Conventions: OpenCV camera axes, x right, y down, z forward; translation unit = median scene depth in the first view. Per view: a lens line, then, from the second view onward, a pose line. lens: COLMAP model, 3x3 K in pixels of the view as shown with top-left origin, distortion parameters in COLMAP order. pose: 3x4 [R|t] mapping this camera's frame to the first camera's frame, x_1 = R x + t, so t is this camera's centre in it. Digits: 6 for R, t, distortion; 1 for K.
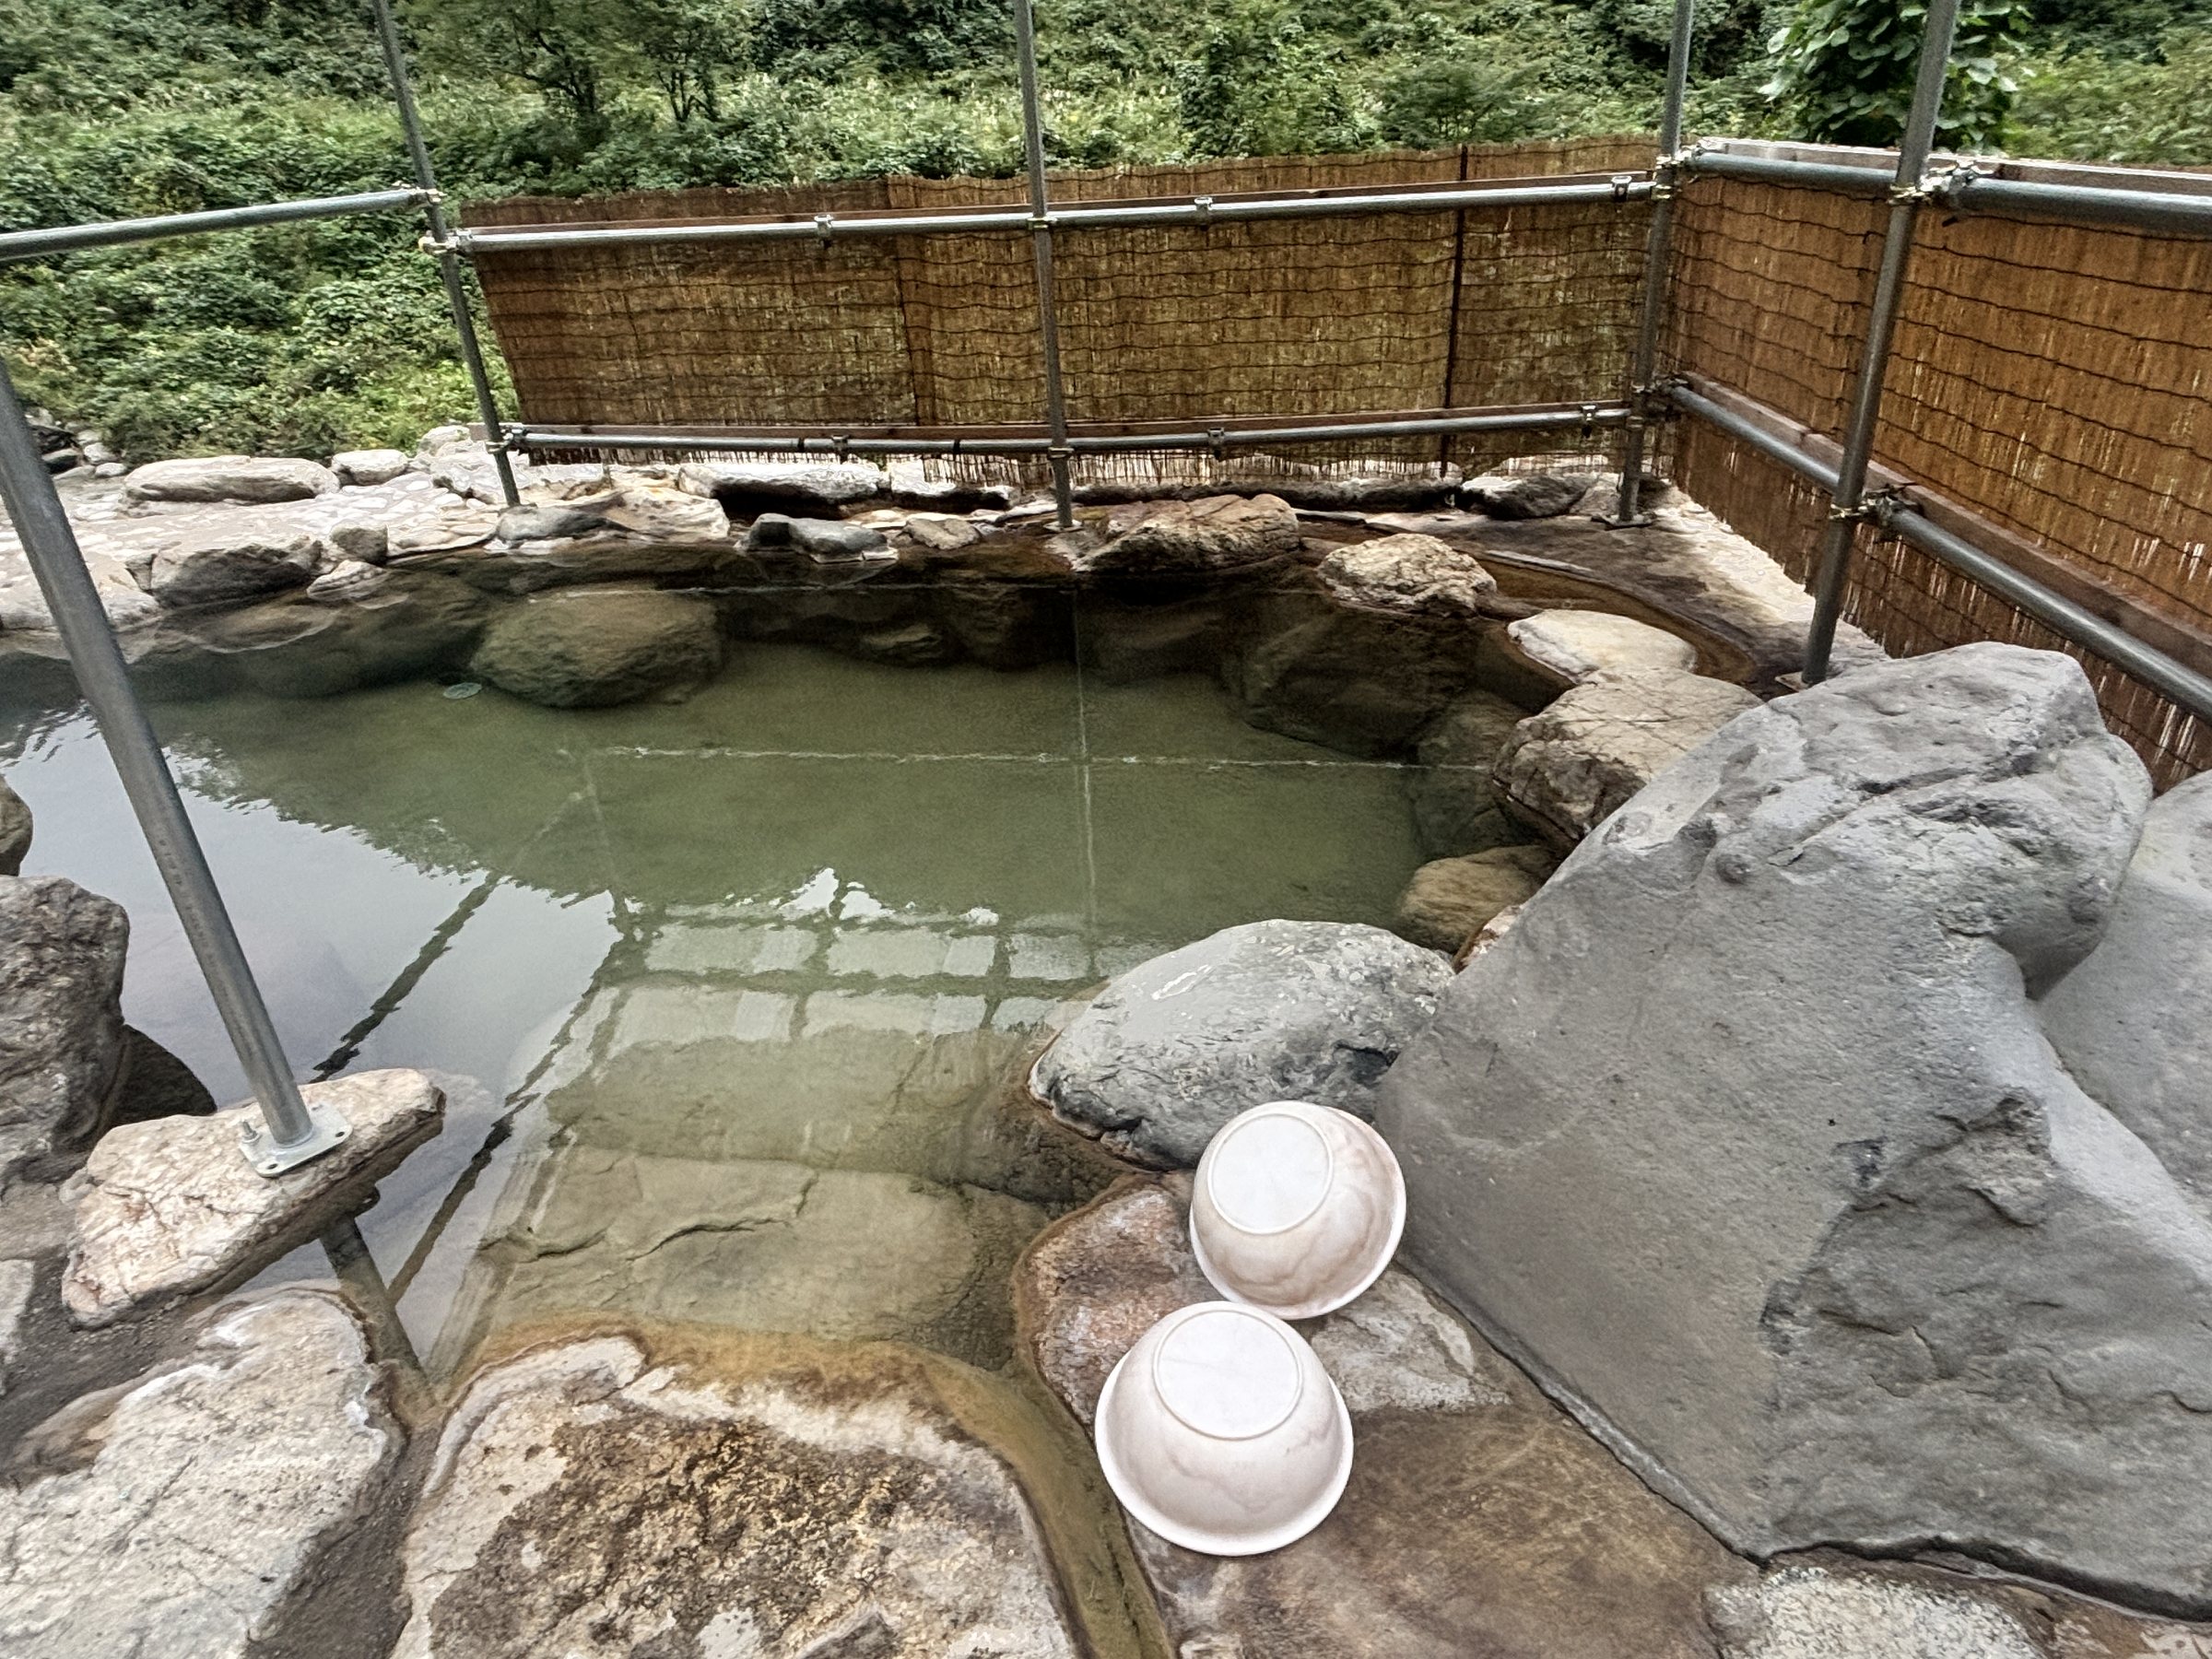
lens RADIAL K [[1335.3, 0, 1105.2], [0, 1335.3, 827.7], [0, 0, 1]] dist [-0.005152, -0.001249]
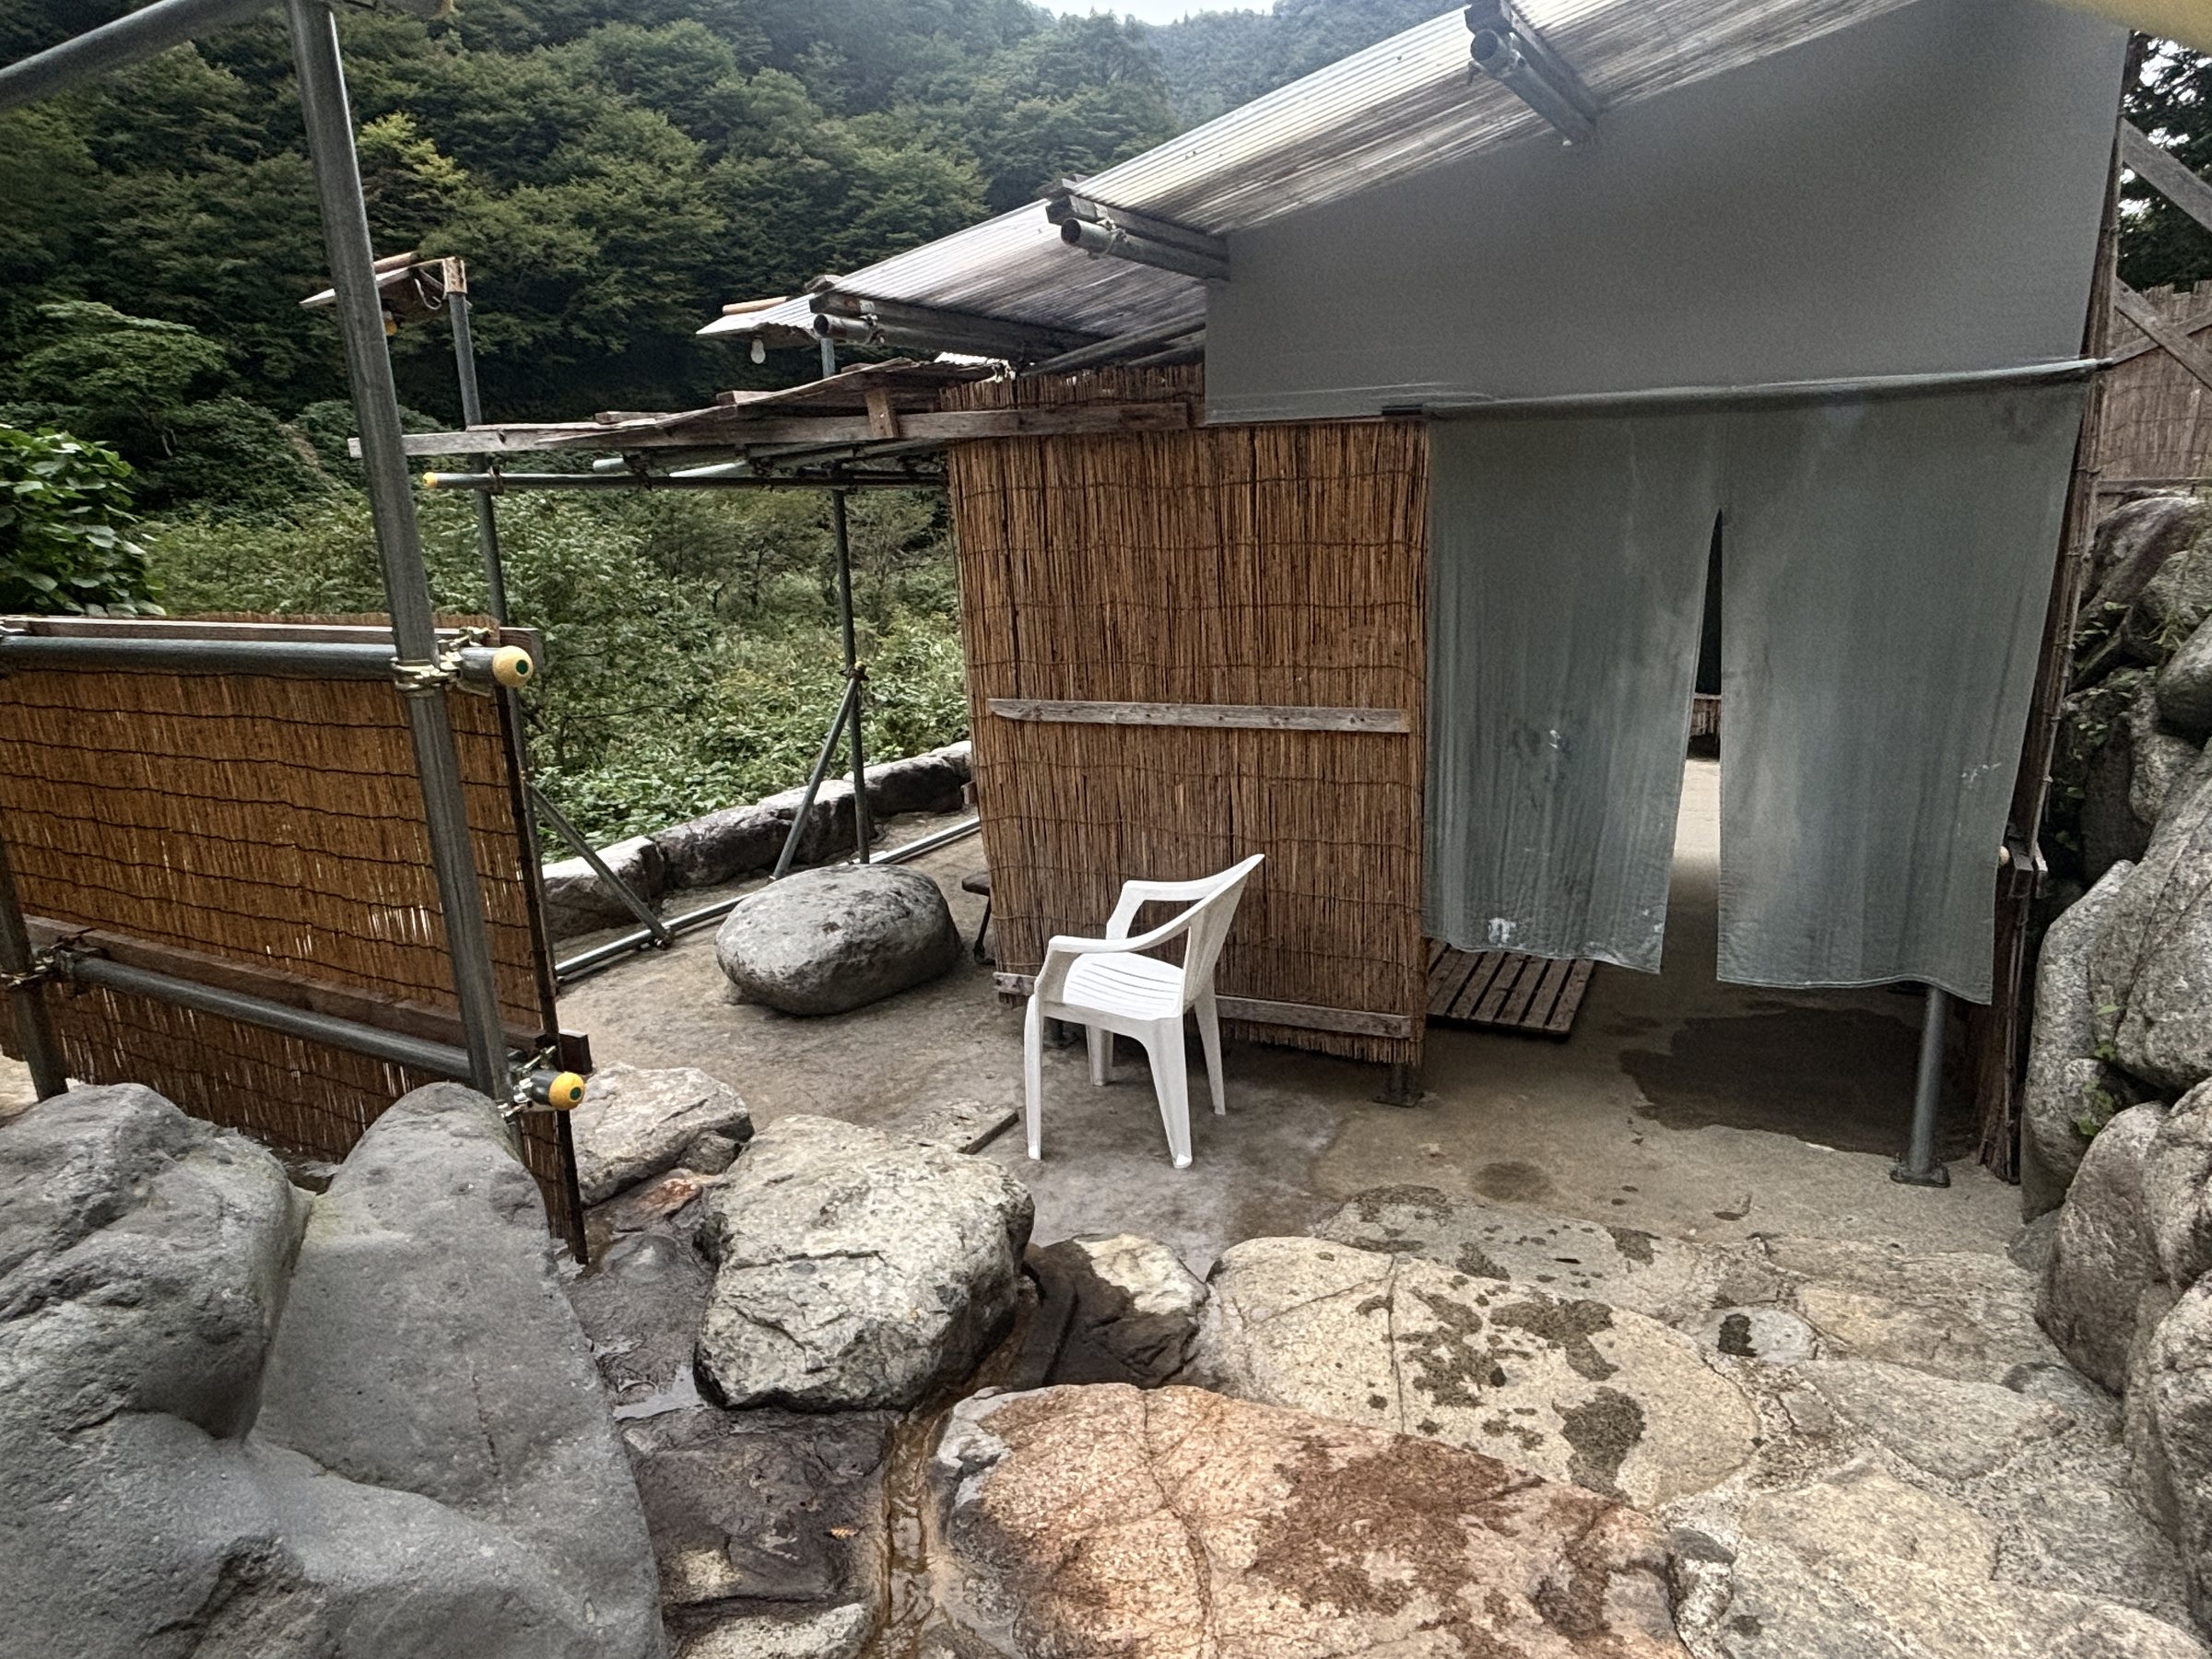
lens RADIAL K [[1335.3, 0, 1106.3], [0, 1335.3, 832.5], [0, 0, 1]] dist [-0.005152, -0.001249]
pose [[0.430107, -0.191911, 0.882144, 0.205240], [0.442913, 0.896320, -0.020956, 0.038412], [-0.786661, 0.399727, 0.470513, -0.076989]]
